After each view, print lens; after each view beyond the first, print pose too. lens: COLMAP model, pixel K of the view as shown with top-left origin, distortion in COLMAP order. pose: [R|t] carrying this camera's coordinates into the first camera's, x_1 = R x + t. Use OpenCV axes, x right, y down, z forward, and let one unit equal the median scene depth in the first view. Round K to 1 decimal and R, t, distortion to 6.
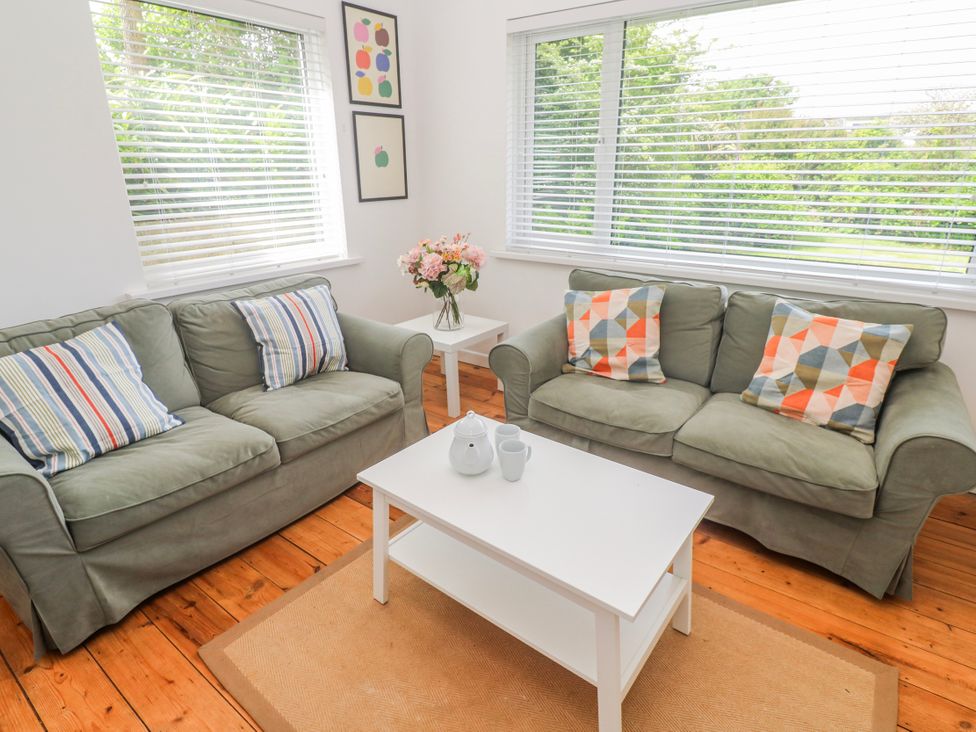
lens RADIAL K [[546.2, 0, 493.3], [0, 546.2, 362.3], [0, 0, 1]] dist [-0.004170, -0.002673]
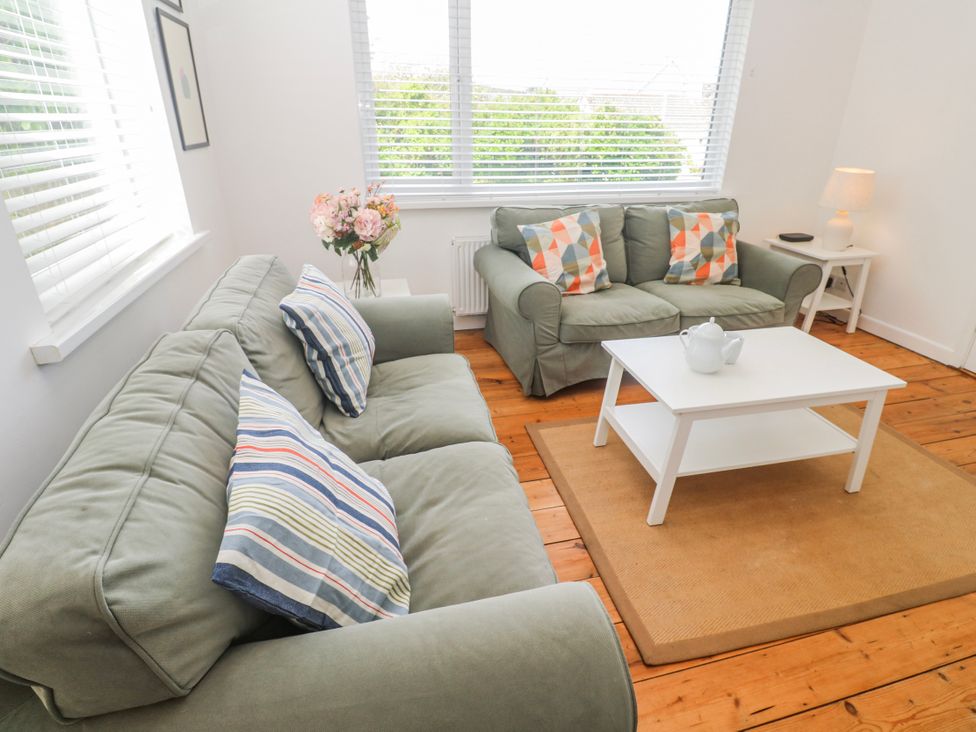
lens RADIAL K [[546.2, 0, 493.3], [0, 546.2, 362.3], [0, 0, 1]] dist [-0.004170, -0.002673]
pose [[0.610190, -0.311305, 0.728531, -0.823743], [0.250241, 0.948222, 0.195587, -0.111469], [-0.751696, 0.062963, 0.656497, 0.392551]]
